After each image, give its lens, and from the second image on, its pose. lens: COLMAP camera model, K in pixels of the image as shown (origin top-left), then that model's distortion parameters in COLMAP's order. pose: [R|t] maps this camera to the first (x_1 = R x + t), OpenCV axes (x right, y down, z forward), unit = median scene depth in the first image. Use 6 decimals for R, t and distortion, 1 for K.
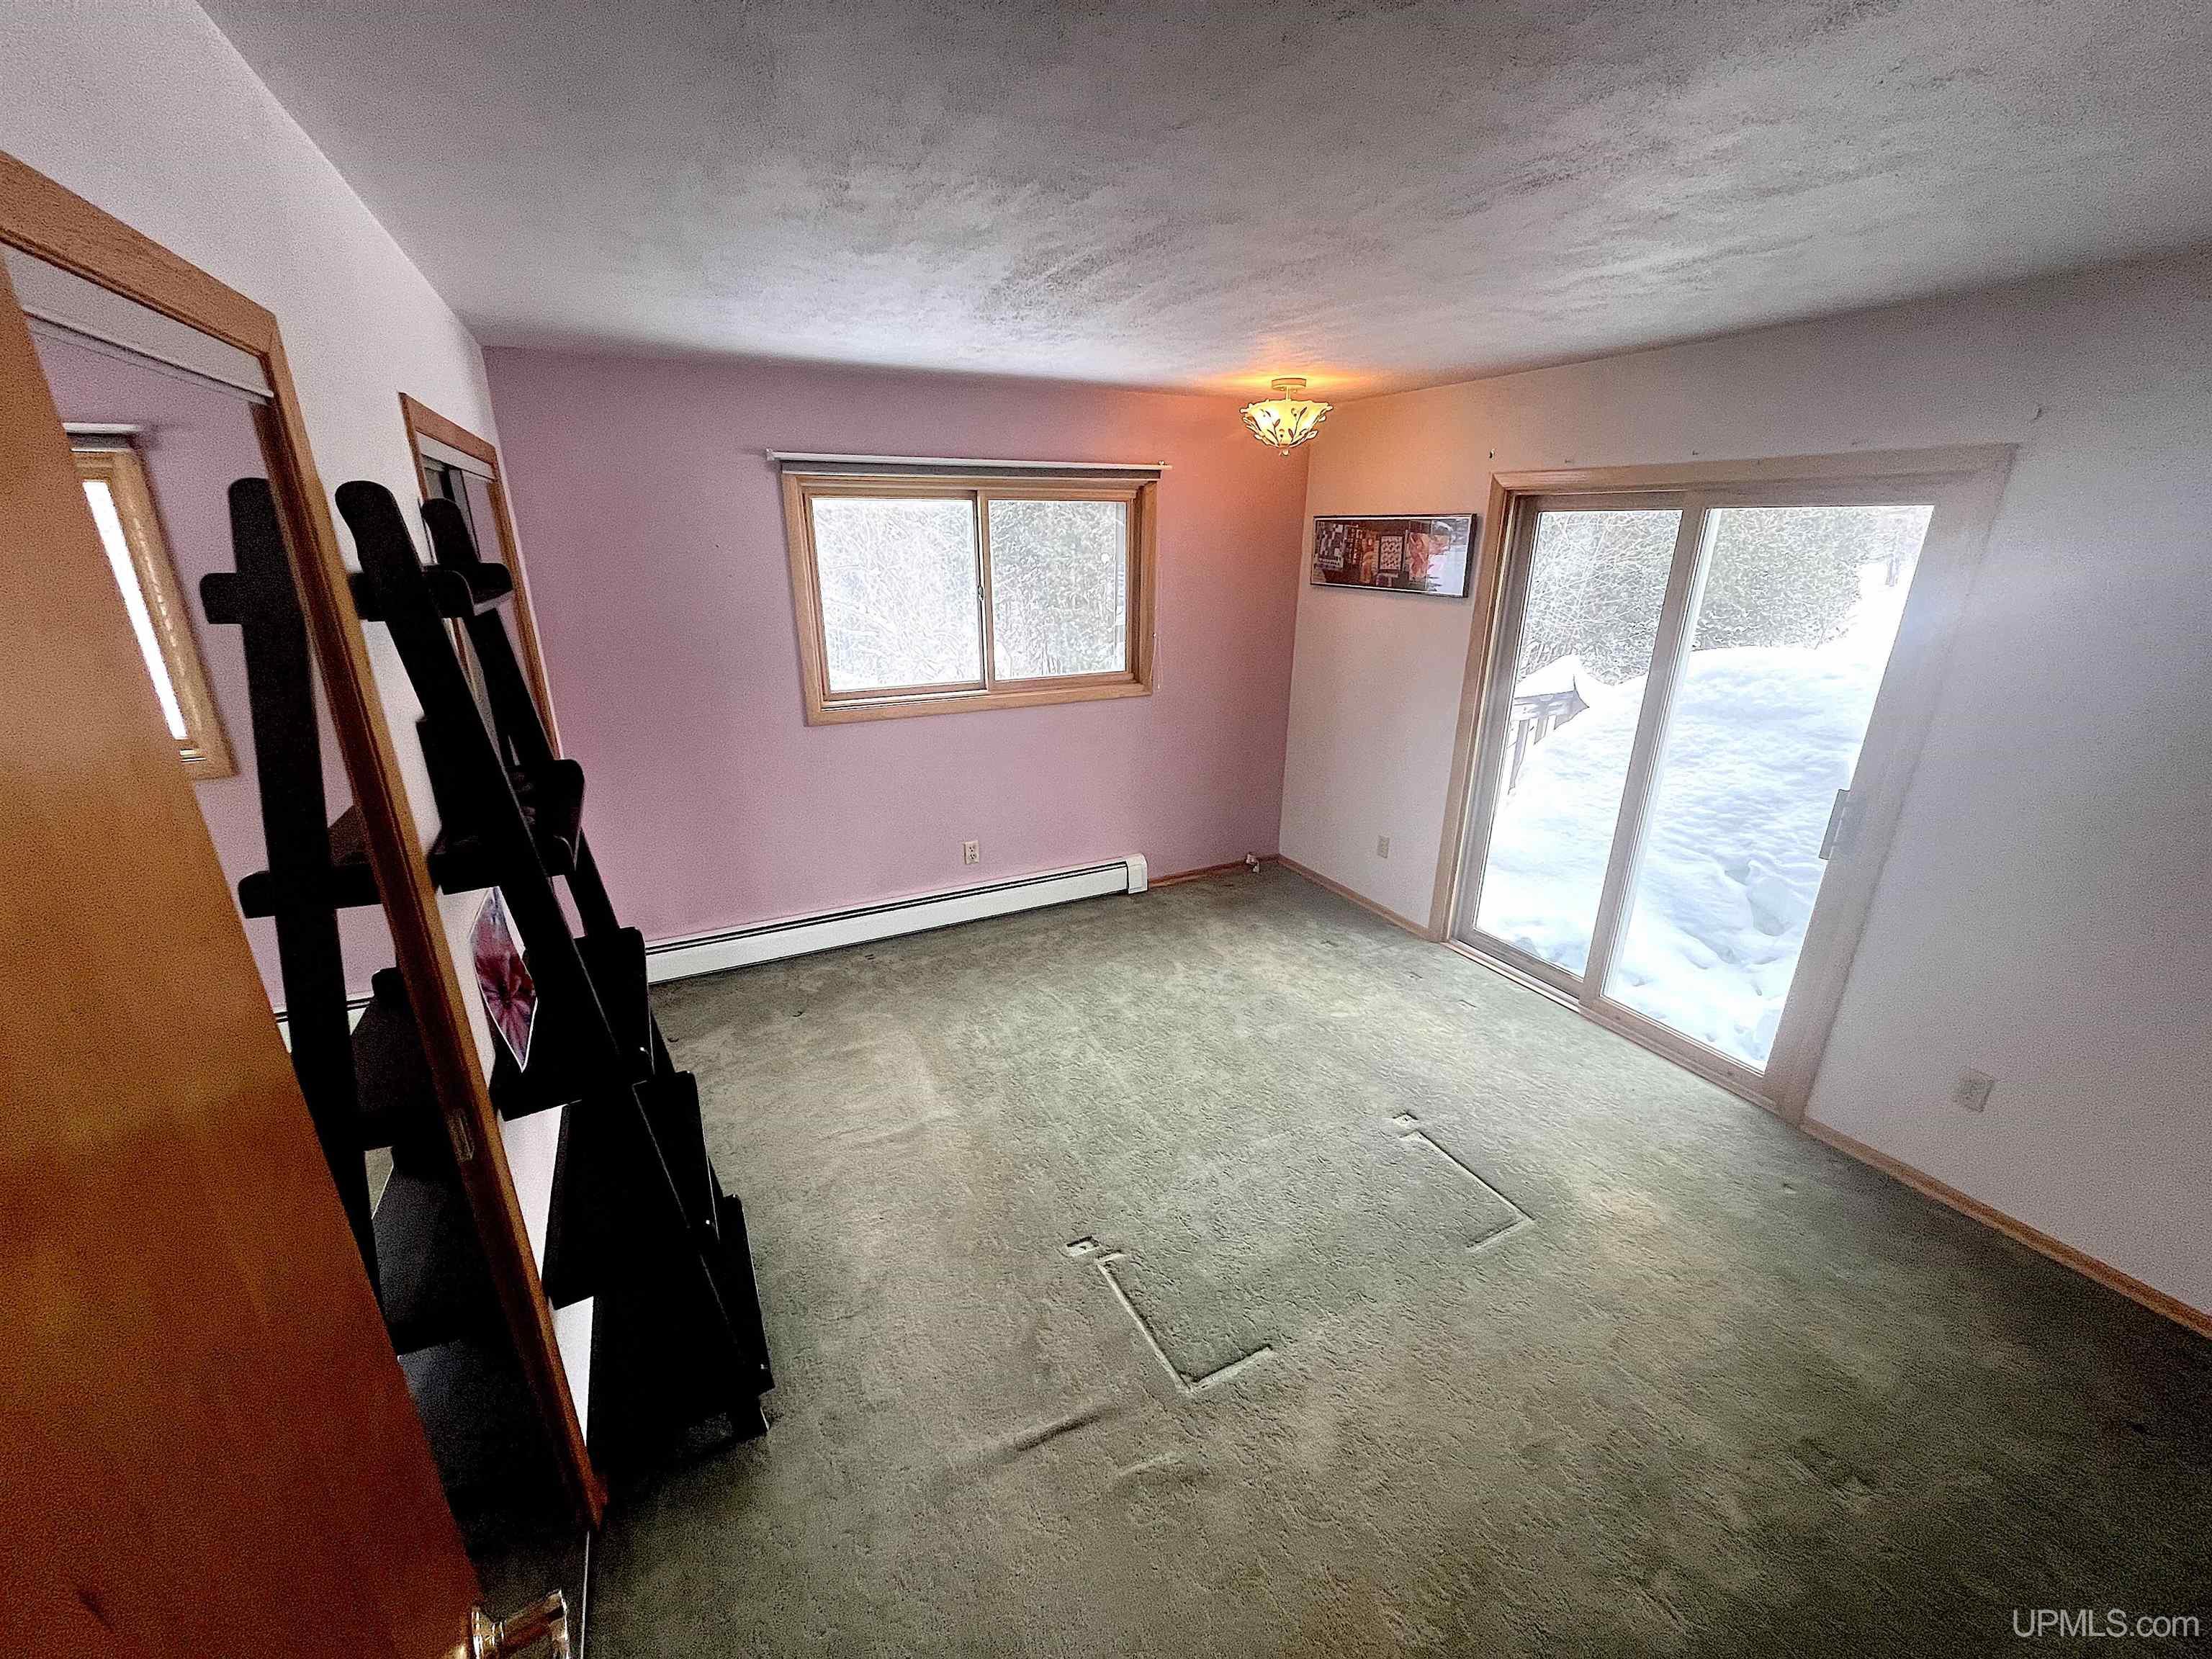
lens RADIAL K [[879.6, 0, 1092.5], [0, 879.6, 833.0], [0, 0, 1]] dist [-0.000663, 0.001205]
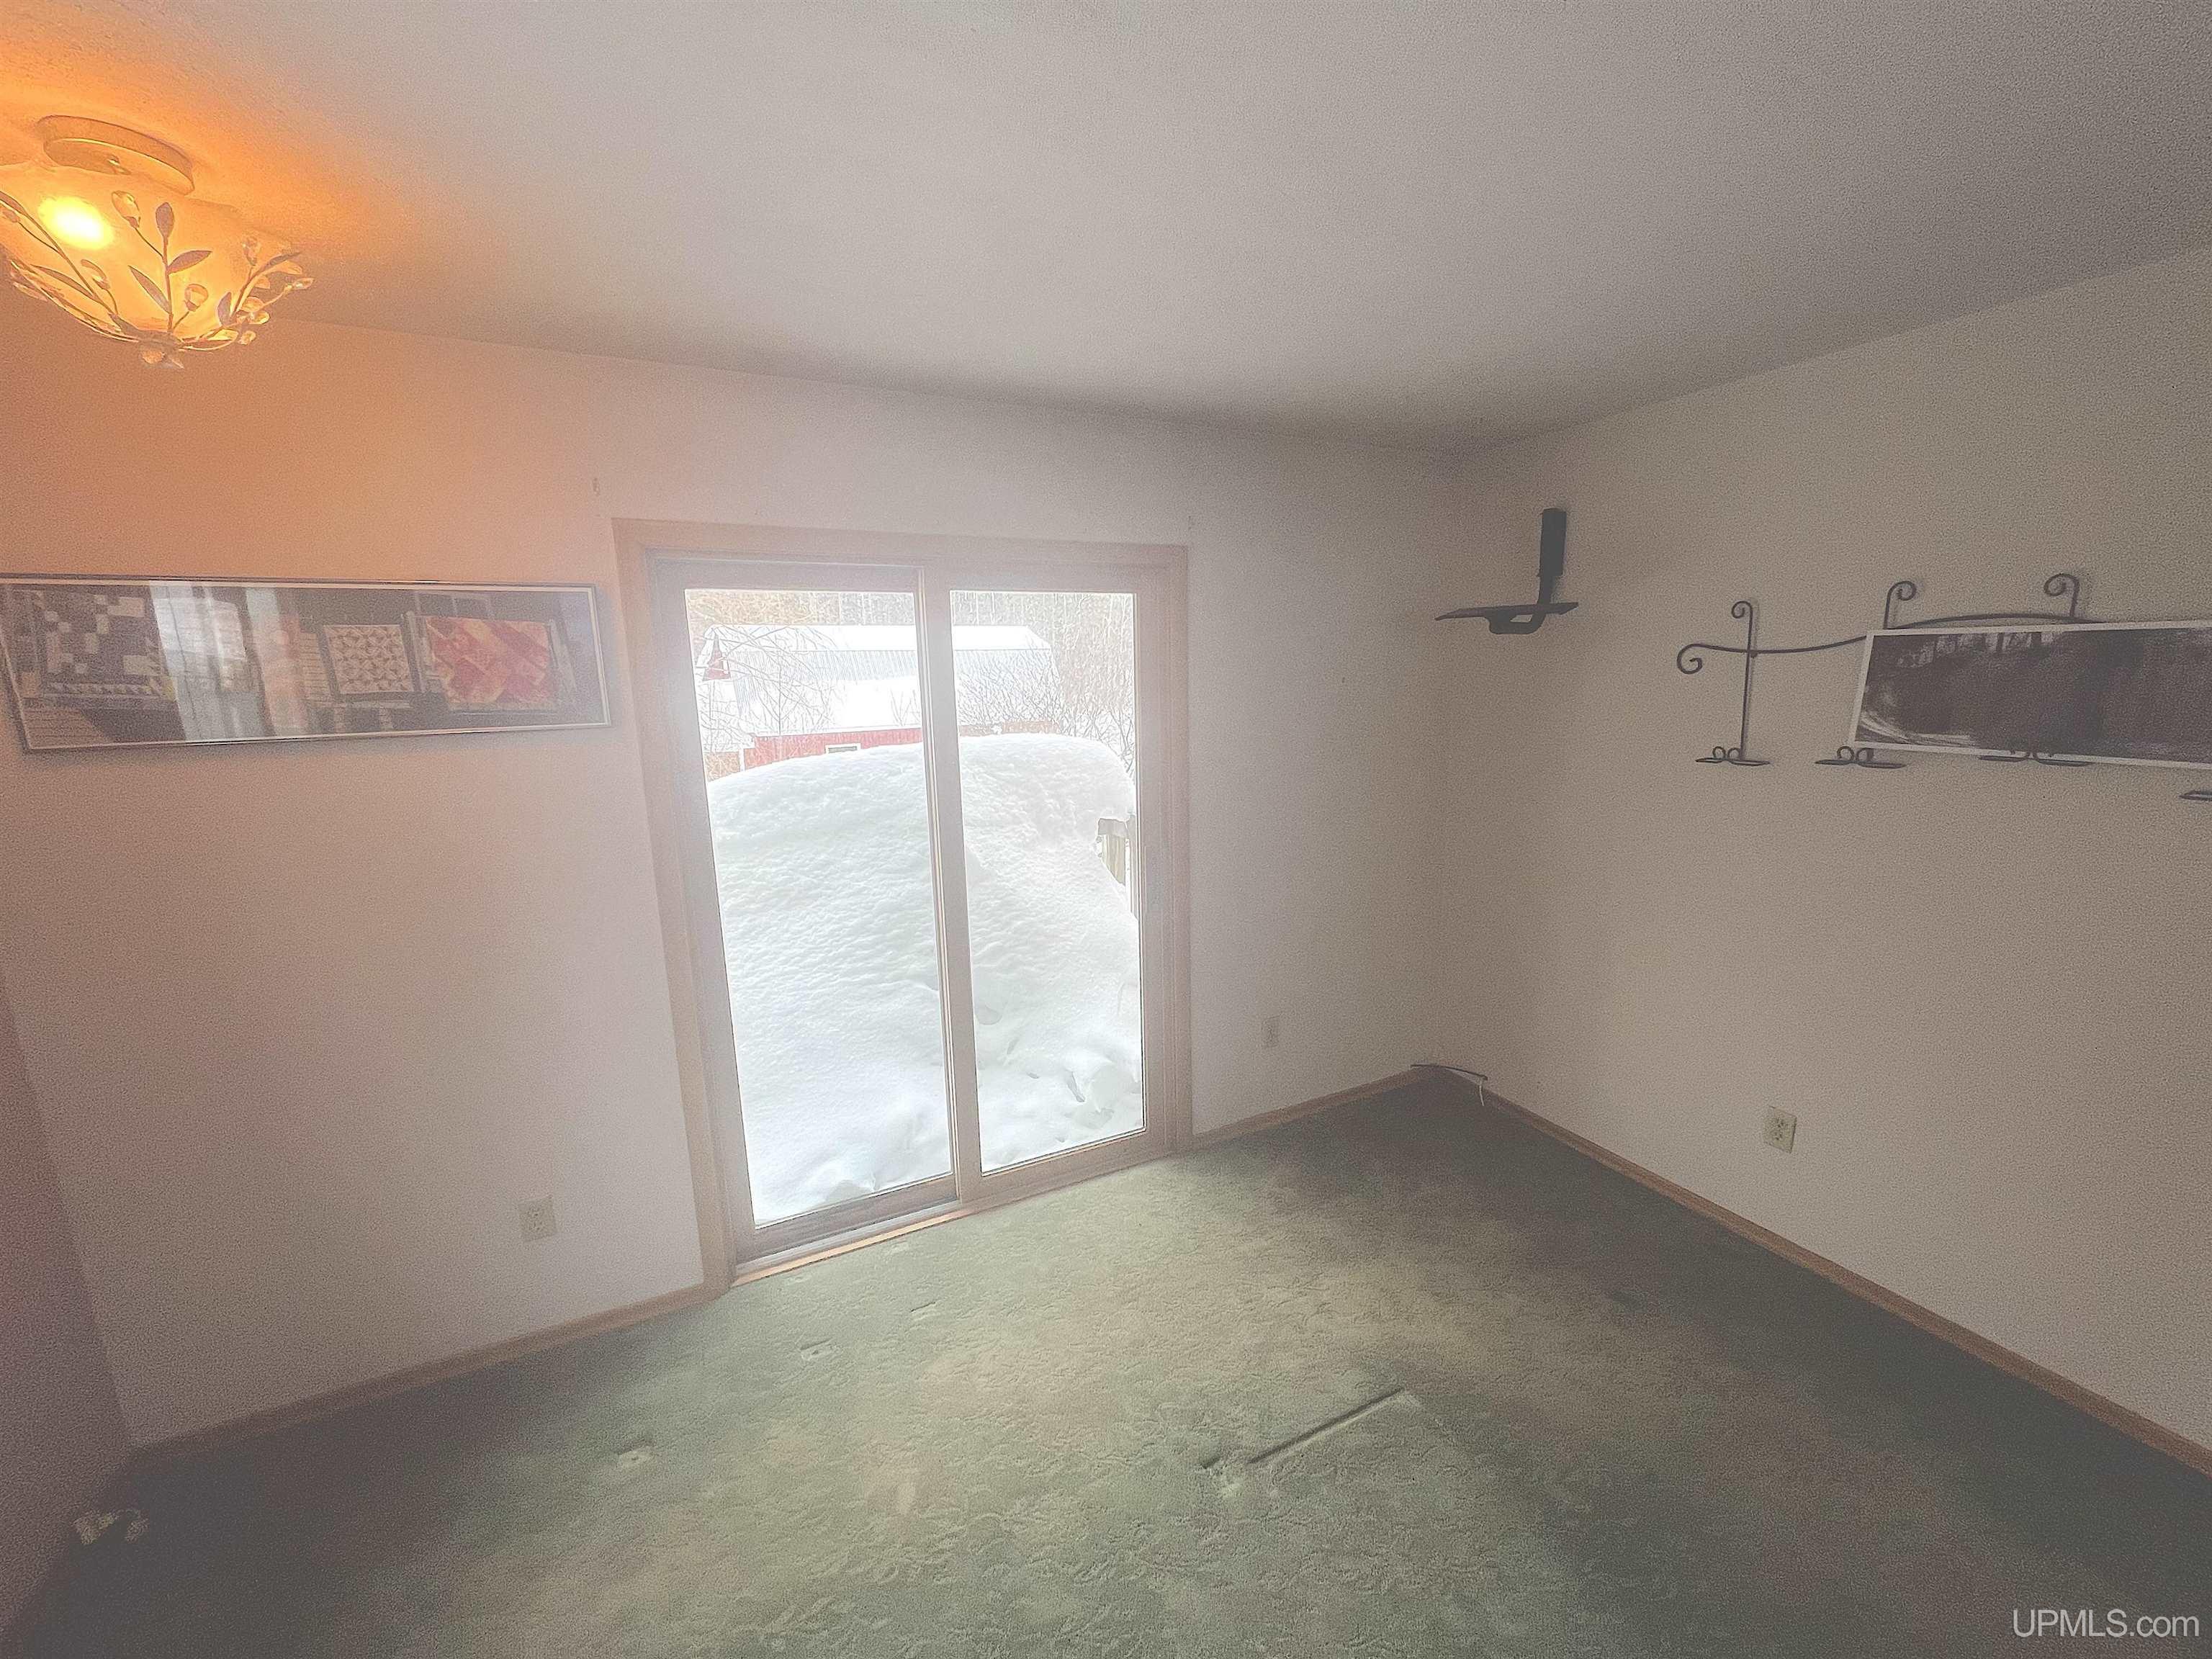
lens RADIAL K [[879.6, 0, 1106.6], [0, 879.6, 840.4], [0, 0, 1]] dist [-0.000663, 0.001205]
pose [[0.011822, -0.196628, 0.980407, -0.139527], [0.353446, 0.918003, 0.179851, -0.186091], [-0.935380, 0.344394, 0.080350, 0.666047]]
